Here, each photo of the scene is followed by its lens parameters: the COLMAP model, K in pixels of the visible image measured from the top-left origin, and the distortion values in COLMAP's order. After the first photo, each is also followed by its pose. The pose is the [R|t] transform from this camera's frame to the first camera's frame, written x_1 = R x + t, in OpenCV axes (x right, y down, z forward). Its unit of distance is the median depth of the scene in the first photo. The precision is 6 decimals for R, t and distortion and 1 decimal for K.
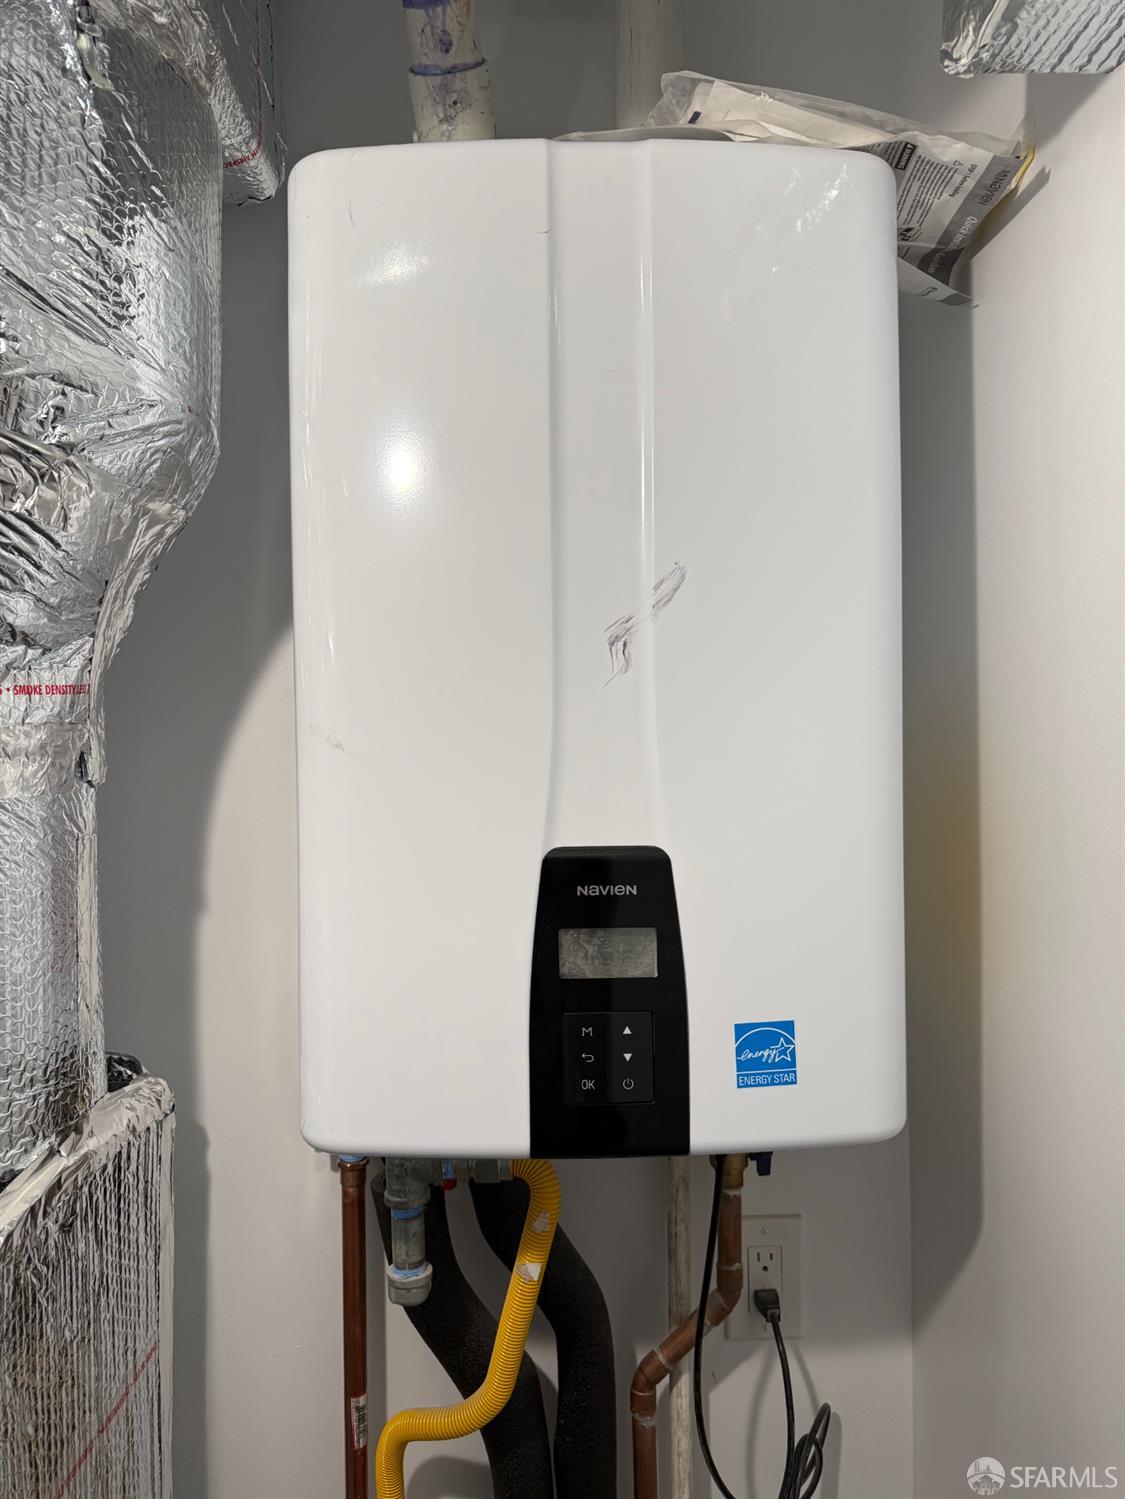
lens RADIAL K [[1044.4, 0, 562.8], [0, 1044.4, 745.5], [0, 0, 1]] dist [0.005367, -0.006978]
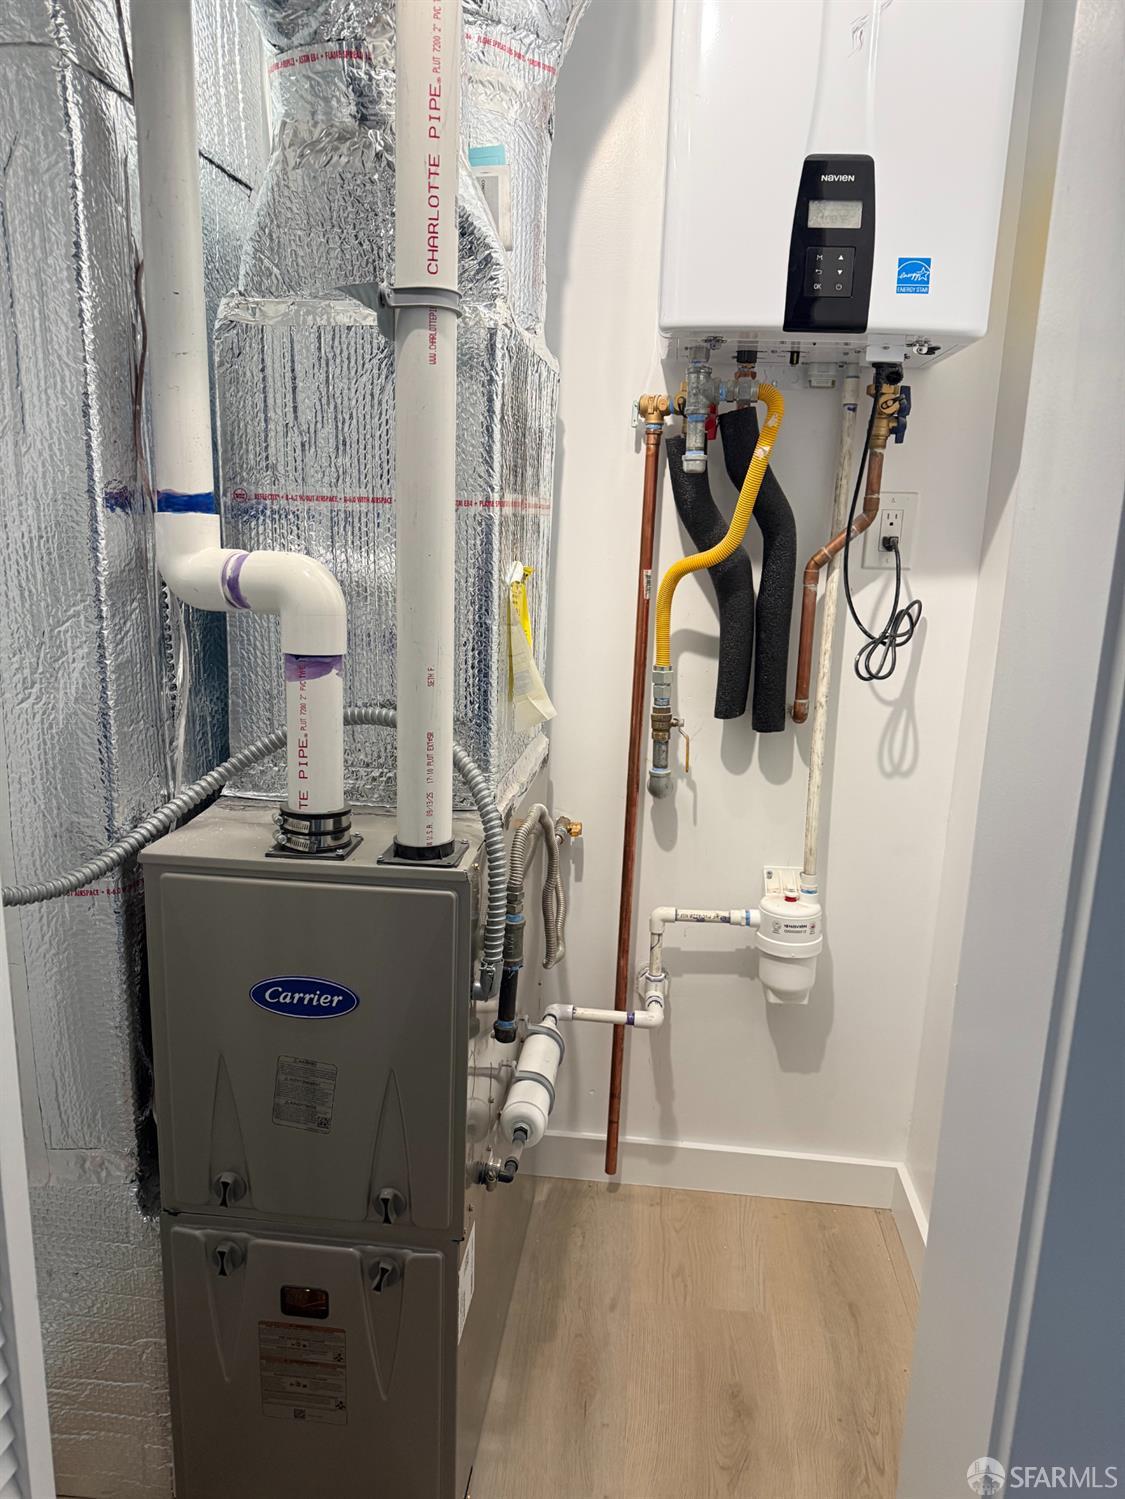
lens RADIAL K [[1044.4, 0, 562.6], [0, 1044.4, 752.1], [0, 0, 1]] dist [0.005367, -0.006978]
pose [[0.990043, 0.076846, -0.117936, -0.108302], [-0.050272, 0.975610, 0.213678, 0.569929], [0.131480, -0.205622, 0.969759, -0.816764]]
